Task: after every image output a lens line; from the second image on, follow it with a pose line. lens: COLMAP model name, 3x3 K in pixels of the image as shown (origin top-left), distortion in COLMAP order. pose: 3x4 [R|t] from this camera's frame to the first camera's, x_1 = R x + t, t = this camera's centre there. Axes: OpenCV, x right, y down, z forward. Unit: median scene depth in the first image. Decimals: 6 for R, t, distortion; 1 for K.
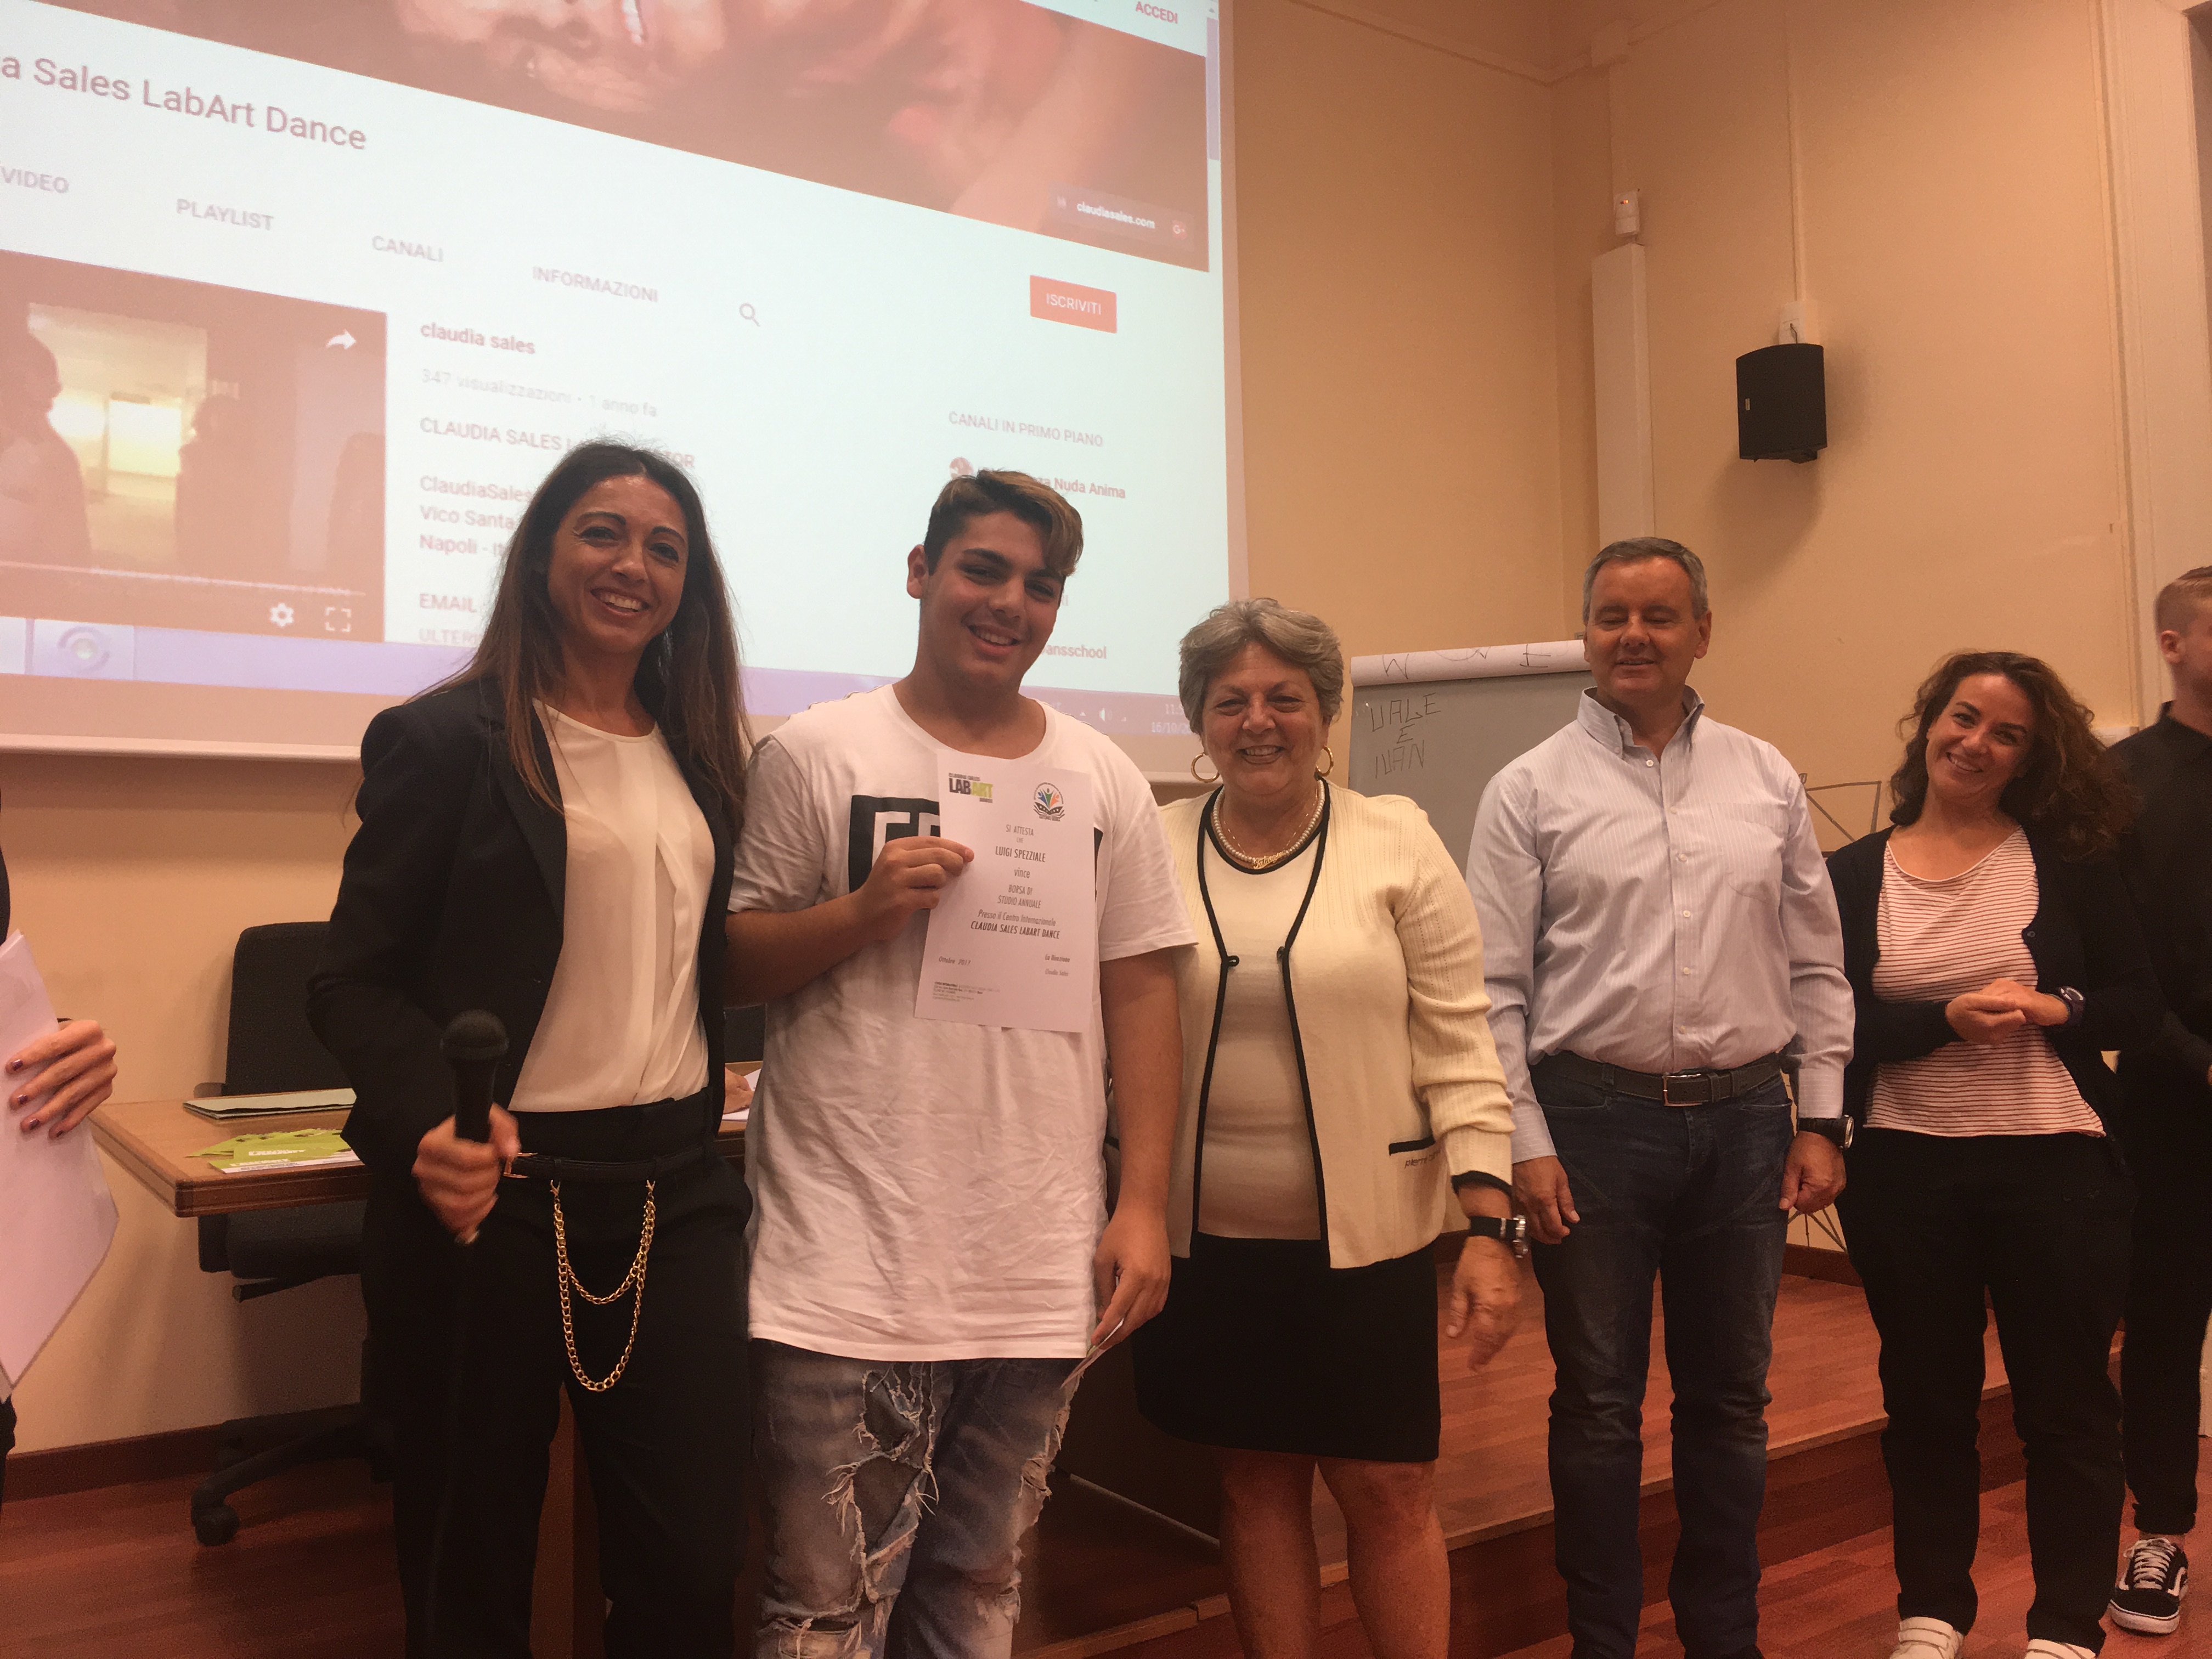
lens RADIAL K [[1882.9, 0, 1103.1], [0, 1882.9, 813.2], [0, 0, 1]] dist [0.086193, -0.136866]
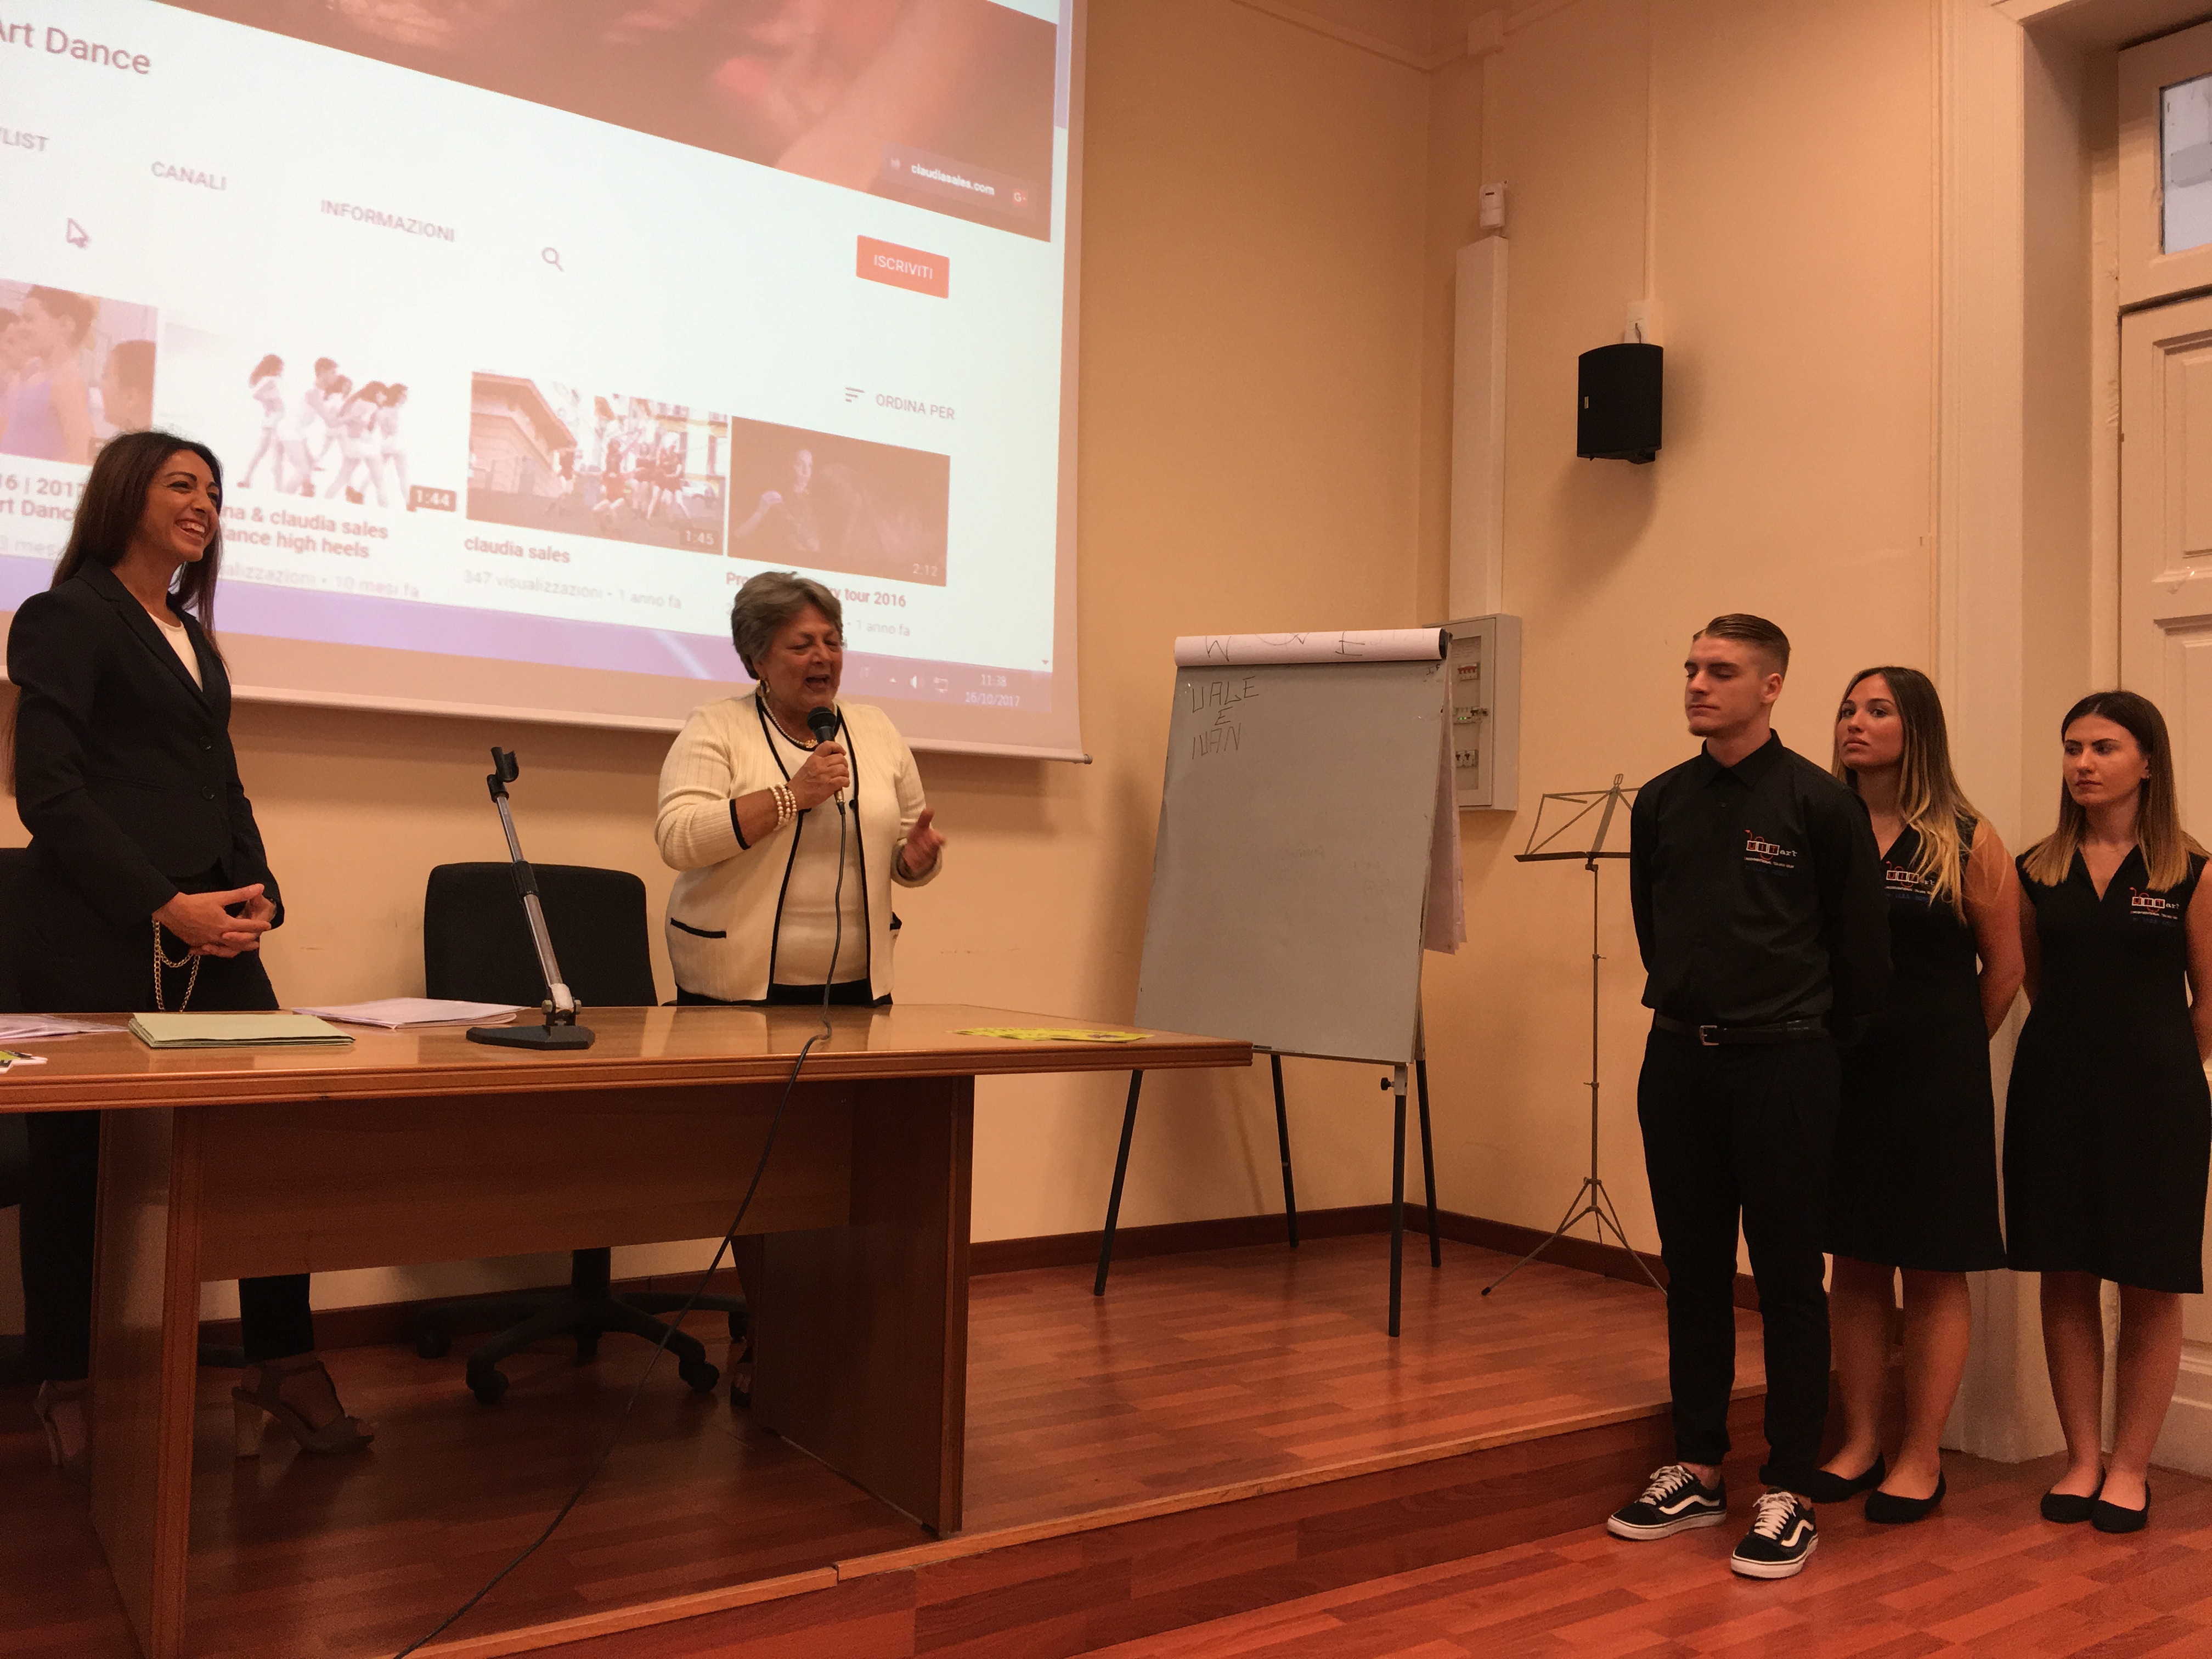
lens RADIAL K [[1882.9, 0, 1102.3], [0, 1882.9, 819.5], [0, 0, 1]] dist [0.086193, -0.136866]
pose [[0.998900, 0.046750, 0.003634, 0.100102], [-0.046798, 0.998799, 0.014541, 0.001250], [-0.002950, -0.014695, 0.999888, 0.001598]]
